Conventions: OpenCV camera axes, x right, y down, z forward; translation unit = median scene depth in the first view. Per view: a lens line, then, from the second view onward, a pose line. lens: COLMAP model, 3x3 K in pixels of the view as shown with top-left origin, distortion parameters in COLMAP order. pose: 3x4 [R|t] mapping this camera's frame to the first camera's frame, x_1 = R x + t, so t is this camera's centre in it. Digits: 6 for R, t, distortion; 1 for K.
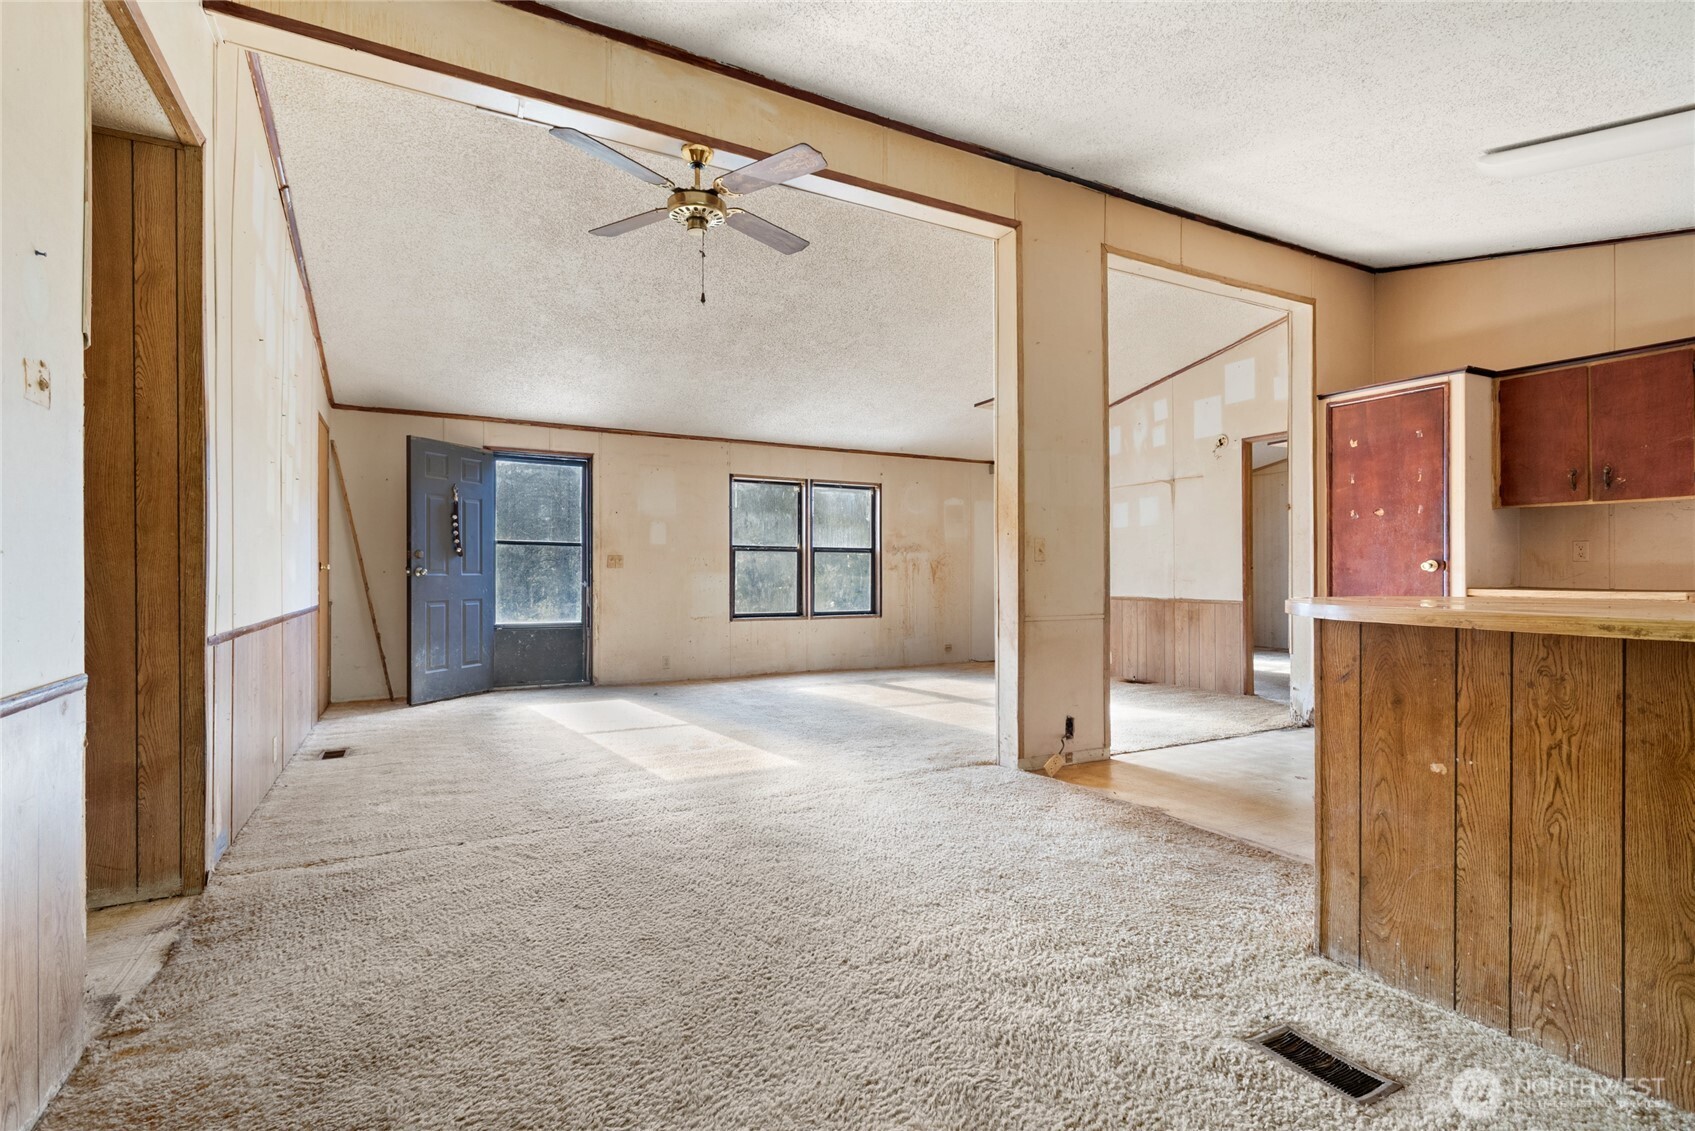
lens RADIAL K [[828.0, 0, 846.3], [0, 828.0, 574.5], [0, 0, 1]] dist [-0.001928, -0.000074]
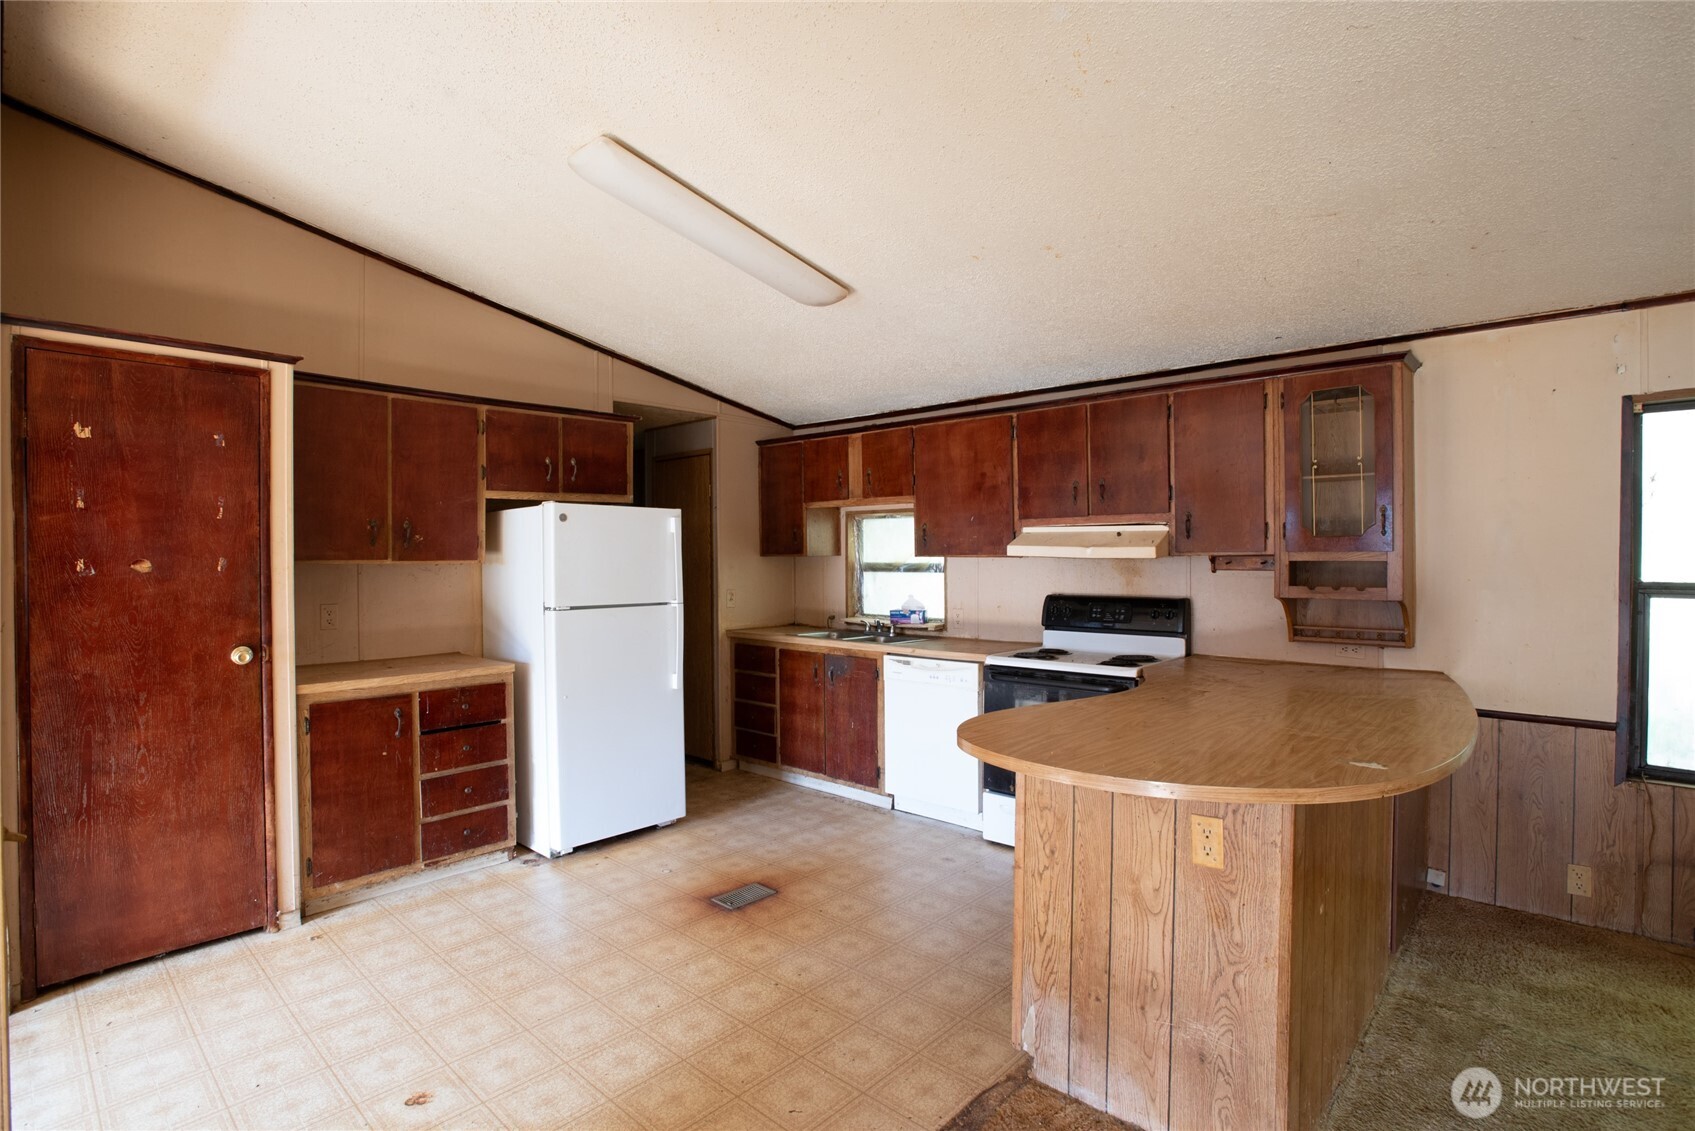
lens RADIAL K [[828.0, 0, 846.1], [0, 828.0, 565.4], [0, 0, 1]] dist [-0.001928, -0.000074]
pose [[-0.314399, -0.011757, 0.949218, -0.031718], [-0.002658, 0.999930, 0.011504, -0.085828], [-0.949287, 0.001094, -0.314409, 0.746182]]
